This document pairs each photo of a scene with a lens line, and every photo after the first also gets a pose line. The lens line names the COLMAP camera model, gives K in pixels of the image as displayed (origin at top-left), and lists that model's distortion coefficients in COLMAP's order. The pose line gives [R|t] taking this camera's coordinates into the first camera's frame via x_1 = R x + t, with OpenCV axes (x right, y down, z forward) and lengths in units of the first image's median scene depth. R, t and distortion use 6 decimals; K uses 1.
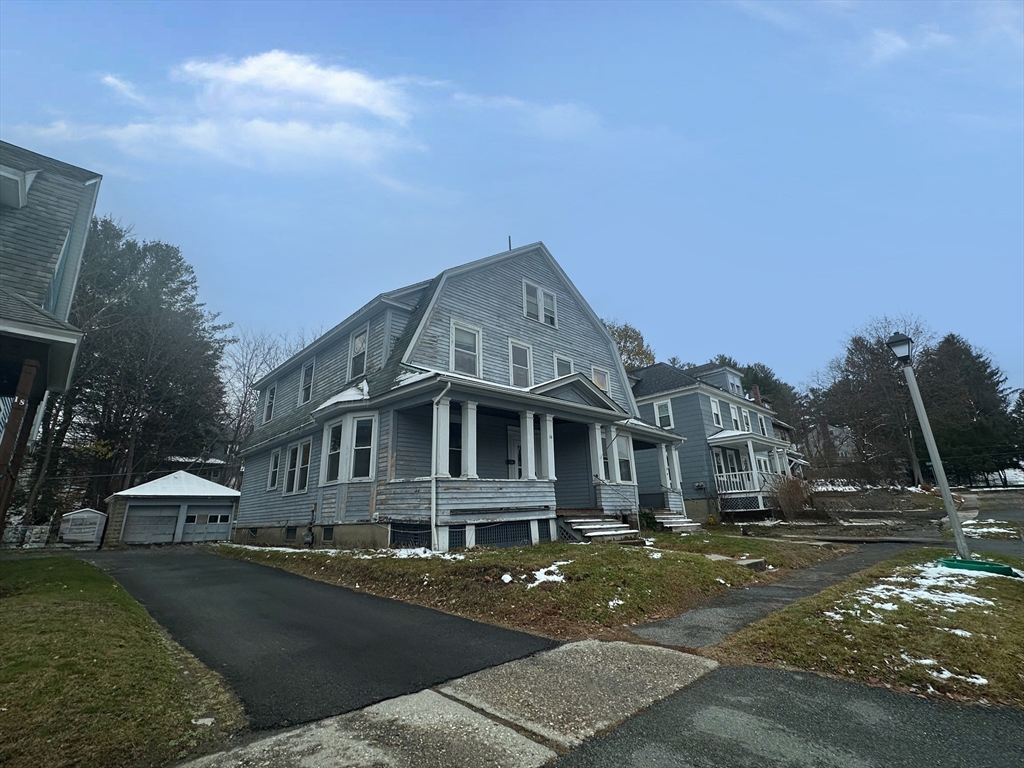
lens RADIAL K [[470.4, 0, 522.1], [0, 470.4, 366.5], [0, 0, 1]] dist [-0.019911, 0.000411]
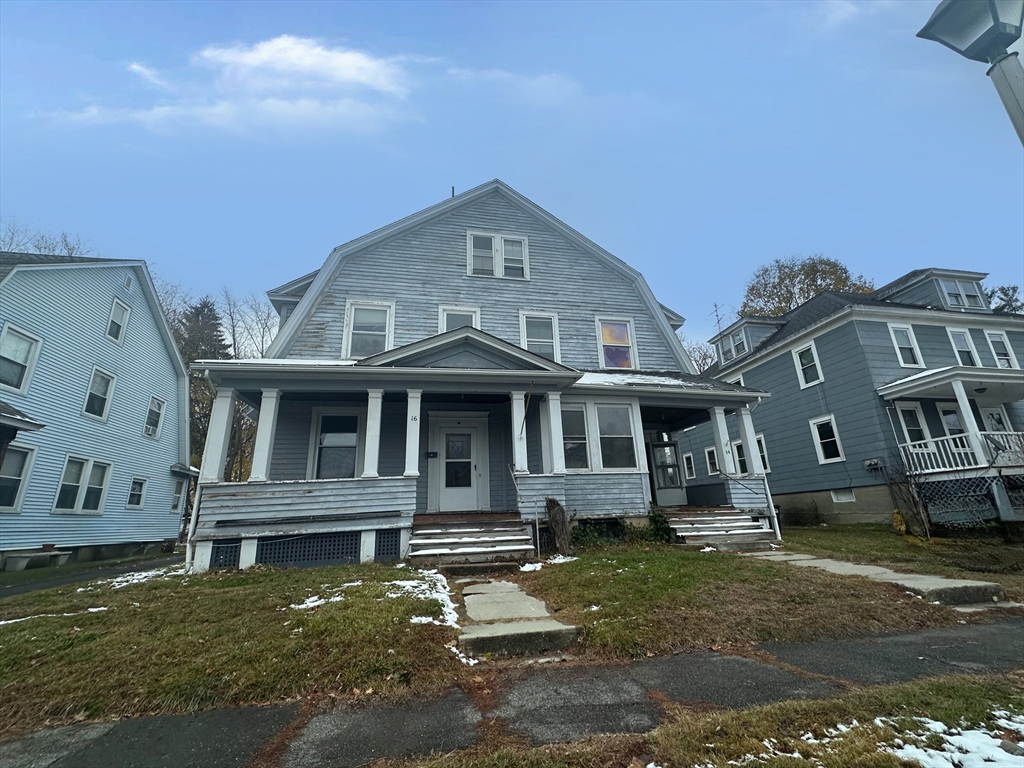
lens RADIAL K [[446.9, 0, 512.0], [0, 446.9, 384.0], [0, 0, 1]] dist [-0.005615, -0.000128]
pose [[0.842251, -0.161402, -0.514356, 0.504773], [0.179090, 0.983712, -0.015426, 0.119837], [0.508468, -0.079124, 0.857438, 0.422813]]
